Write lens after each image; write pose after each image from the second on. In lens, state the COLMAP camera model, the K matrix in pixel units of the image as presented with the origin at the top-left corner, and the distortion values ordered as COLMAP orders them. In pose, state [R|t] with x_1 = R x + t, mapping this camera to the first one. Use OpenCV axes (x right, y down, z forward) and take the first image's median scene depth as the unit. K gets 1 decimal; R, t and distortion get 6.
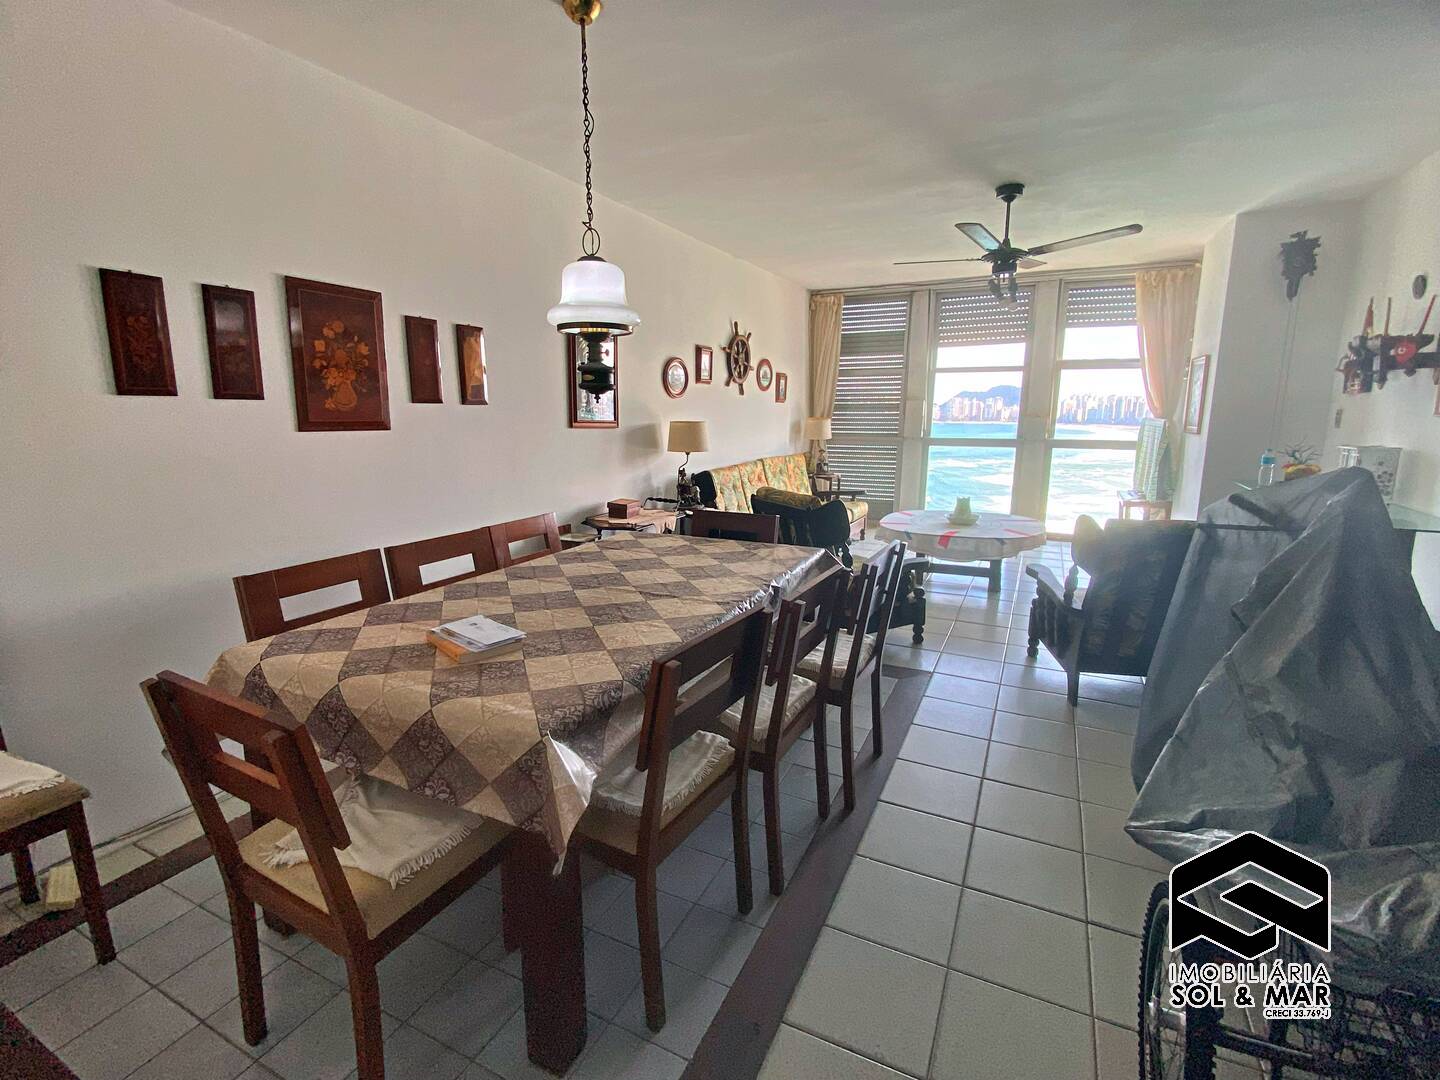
lens RADIAL K [[685.3, 0, 708.4], [0, 685.3, 545.2], [0, 0, 1]] dist [0.038602, -0.034108]
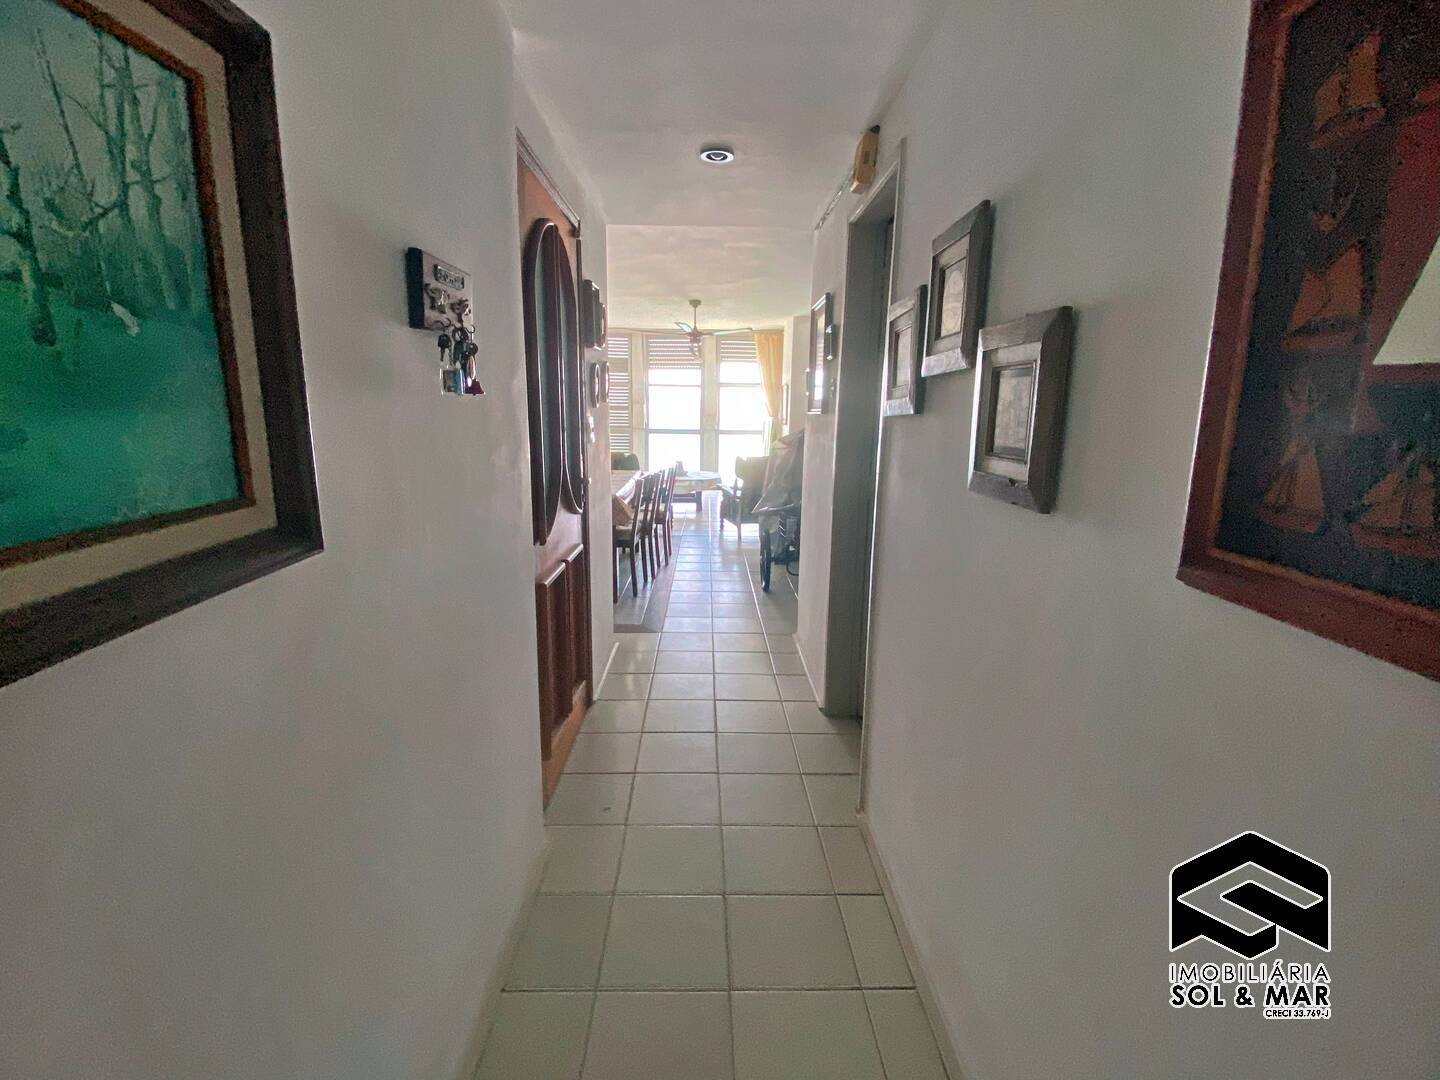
lens RADIAL K [[657.2, 0, 717.4], [0, 657.2, 536.2], [0, 0, 1]] dist [0.040879, -0.028648]
pose [[0.892825, -0.069167, 0.445062, -0.317006], [0.071285, 0.997384, 0.012000, 0.116506], [-0.444728, 0.021013, 0.895419, -0.571470]]
